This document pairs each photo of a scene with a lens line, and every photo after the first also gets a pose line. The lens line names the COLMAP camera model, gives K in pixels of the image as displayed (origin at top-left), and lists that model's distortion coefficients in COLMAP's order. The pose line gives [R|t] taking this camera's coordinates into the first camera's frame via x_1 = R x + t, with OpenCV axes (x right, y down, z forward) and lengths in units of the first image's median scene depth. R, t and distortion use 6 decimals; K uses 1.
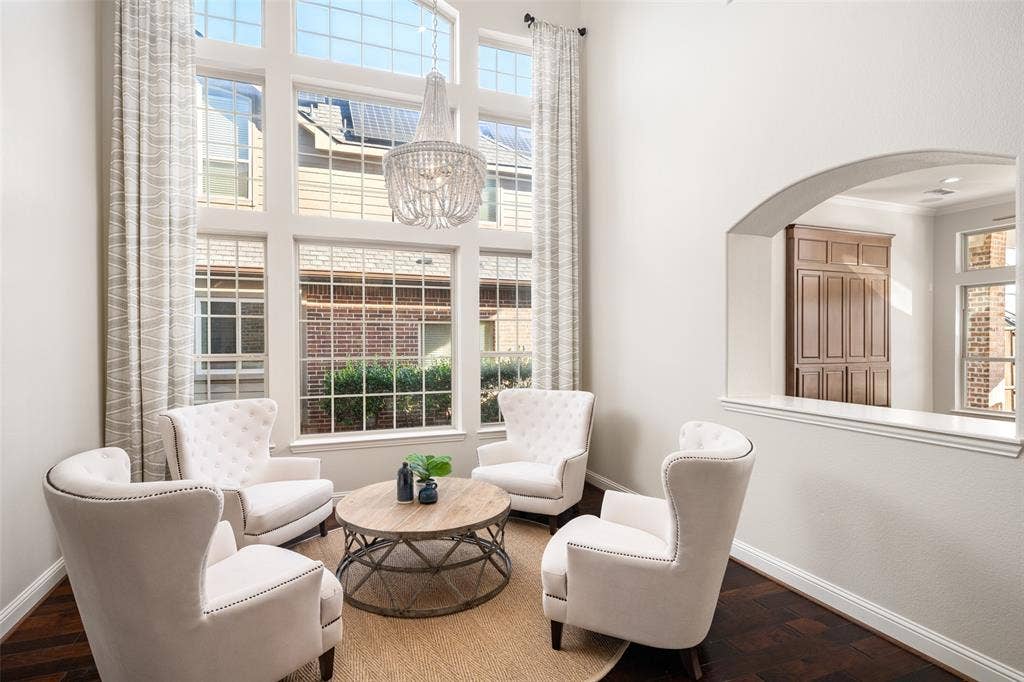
lens RADIAL K [[501.0, 0, 483.4], [0, 501.0, 347.6], [0, 0, 1]] dist [0.004736, -0.002876]
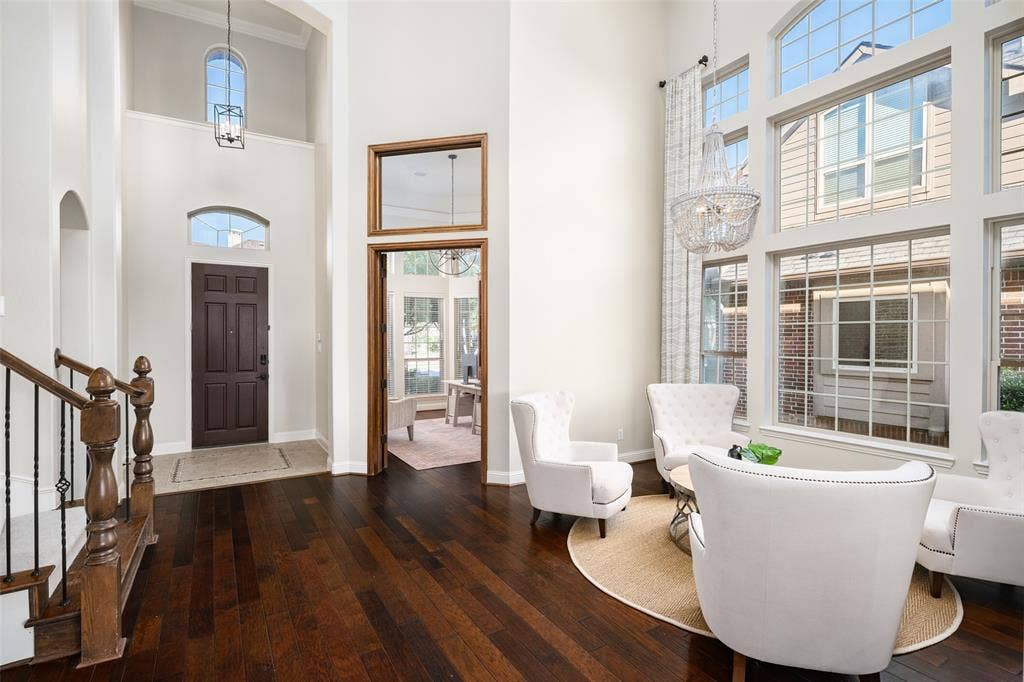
lens RADIAL K [[501.0, 0, 509.5], [0, 501.0, 338.8], [0, 0, 1]] dist [0.004736, -0.002876]
pose [[0.162201, 0.006164, -0.986738, 0.390286], [-0.012726, 0.999910, 0.004155, -0.008610], [0.986676, 0.011883, 0.162265, 0.116702]]
